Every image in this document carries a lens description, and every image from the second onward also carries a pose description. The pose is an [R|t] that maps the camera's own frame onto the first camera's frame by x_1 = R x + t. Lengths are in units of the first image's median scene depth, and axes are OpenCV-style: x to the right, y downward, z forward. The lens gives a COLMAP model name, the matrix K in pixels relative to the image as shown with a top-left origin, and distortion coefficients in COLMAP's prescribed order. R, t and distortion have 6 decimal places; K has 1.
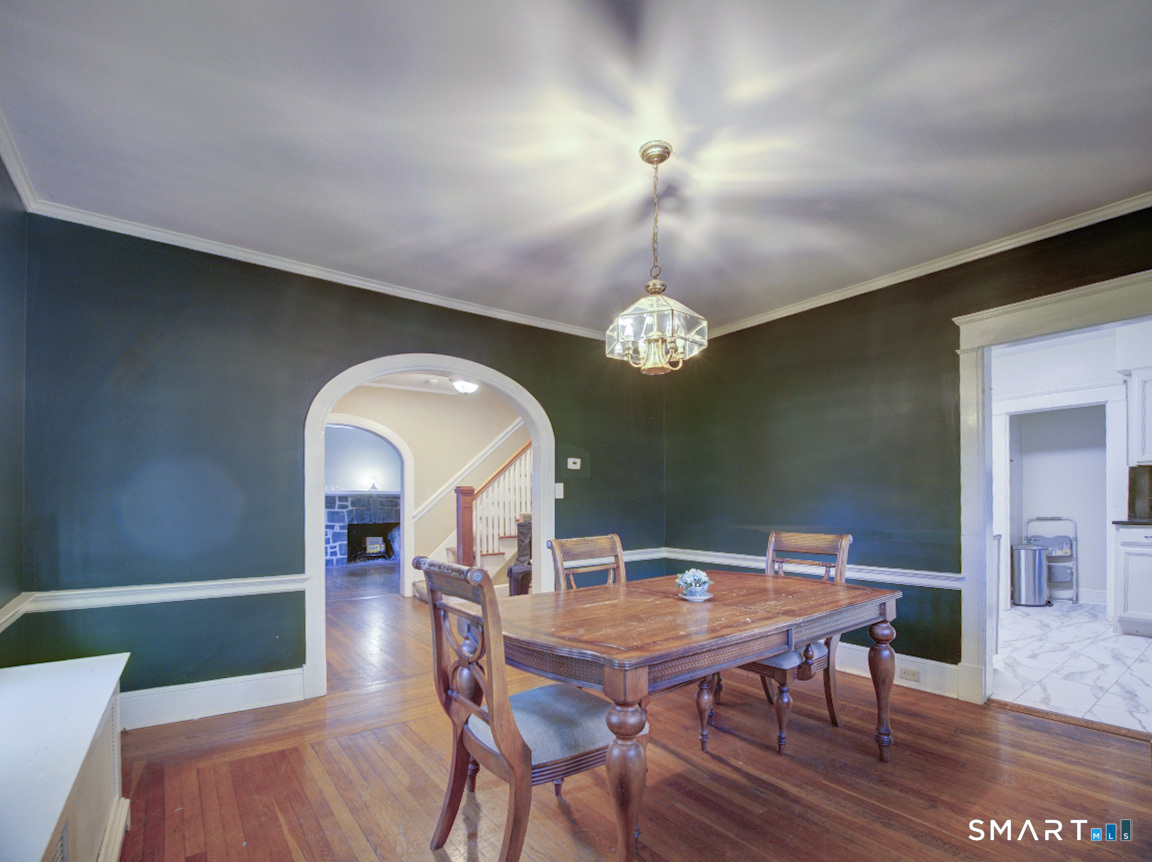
lens RADIAL K [[541.0, 0, 576.0], [0, 541.0, 431.0], [0, 0, 1]] dist [0.000067, -0.007429]
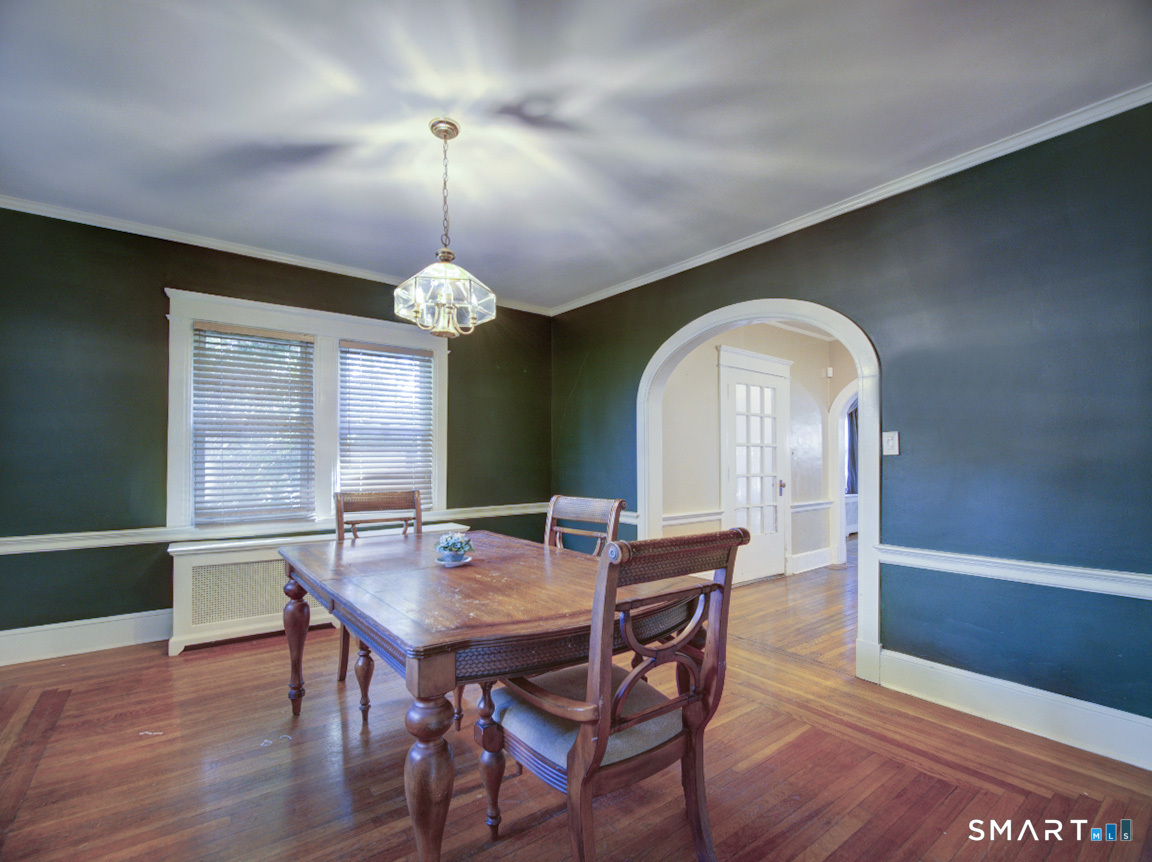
lens RADIAL K [[541.0, 0, 576.0], [0, 541.0, 431.0], [0, 0, 1]] dist [0.000067, -0.007429]
pose [[0.008448, -0.036308, -0.999305, 1.120730], [0.134901, 0.990246, -0.034838, 0.122081], [0.990823, -0.134513, 0.013263, 1.116810]]
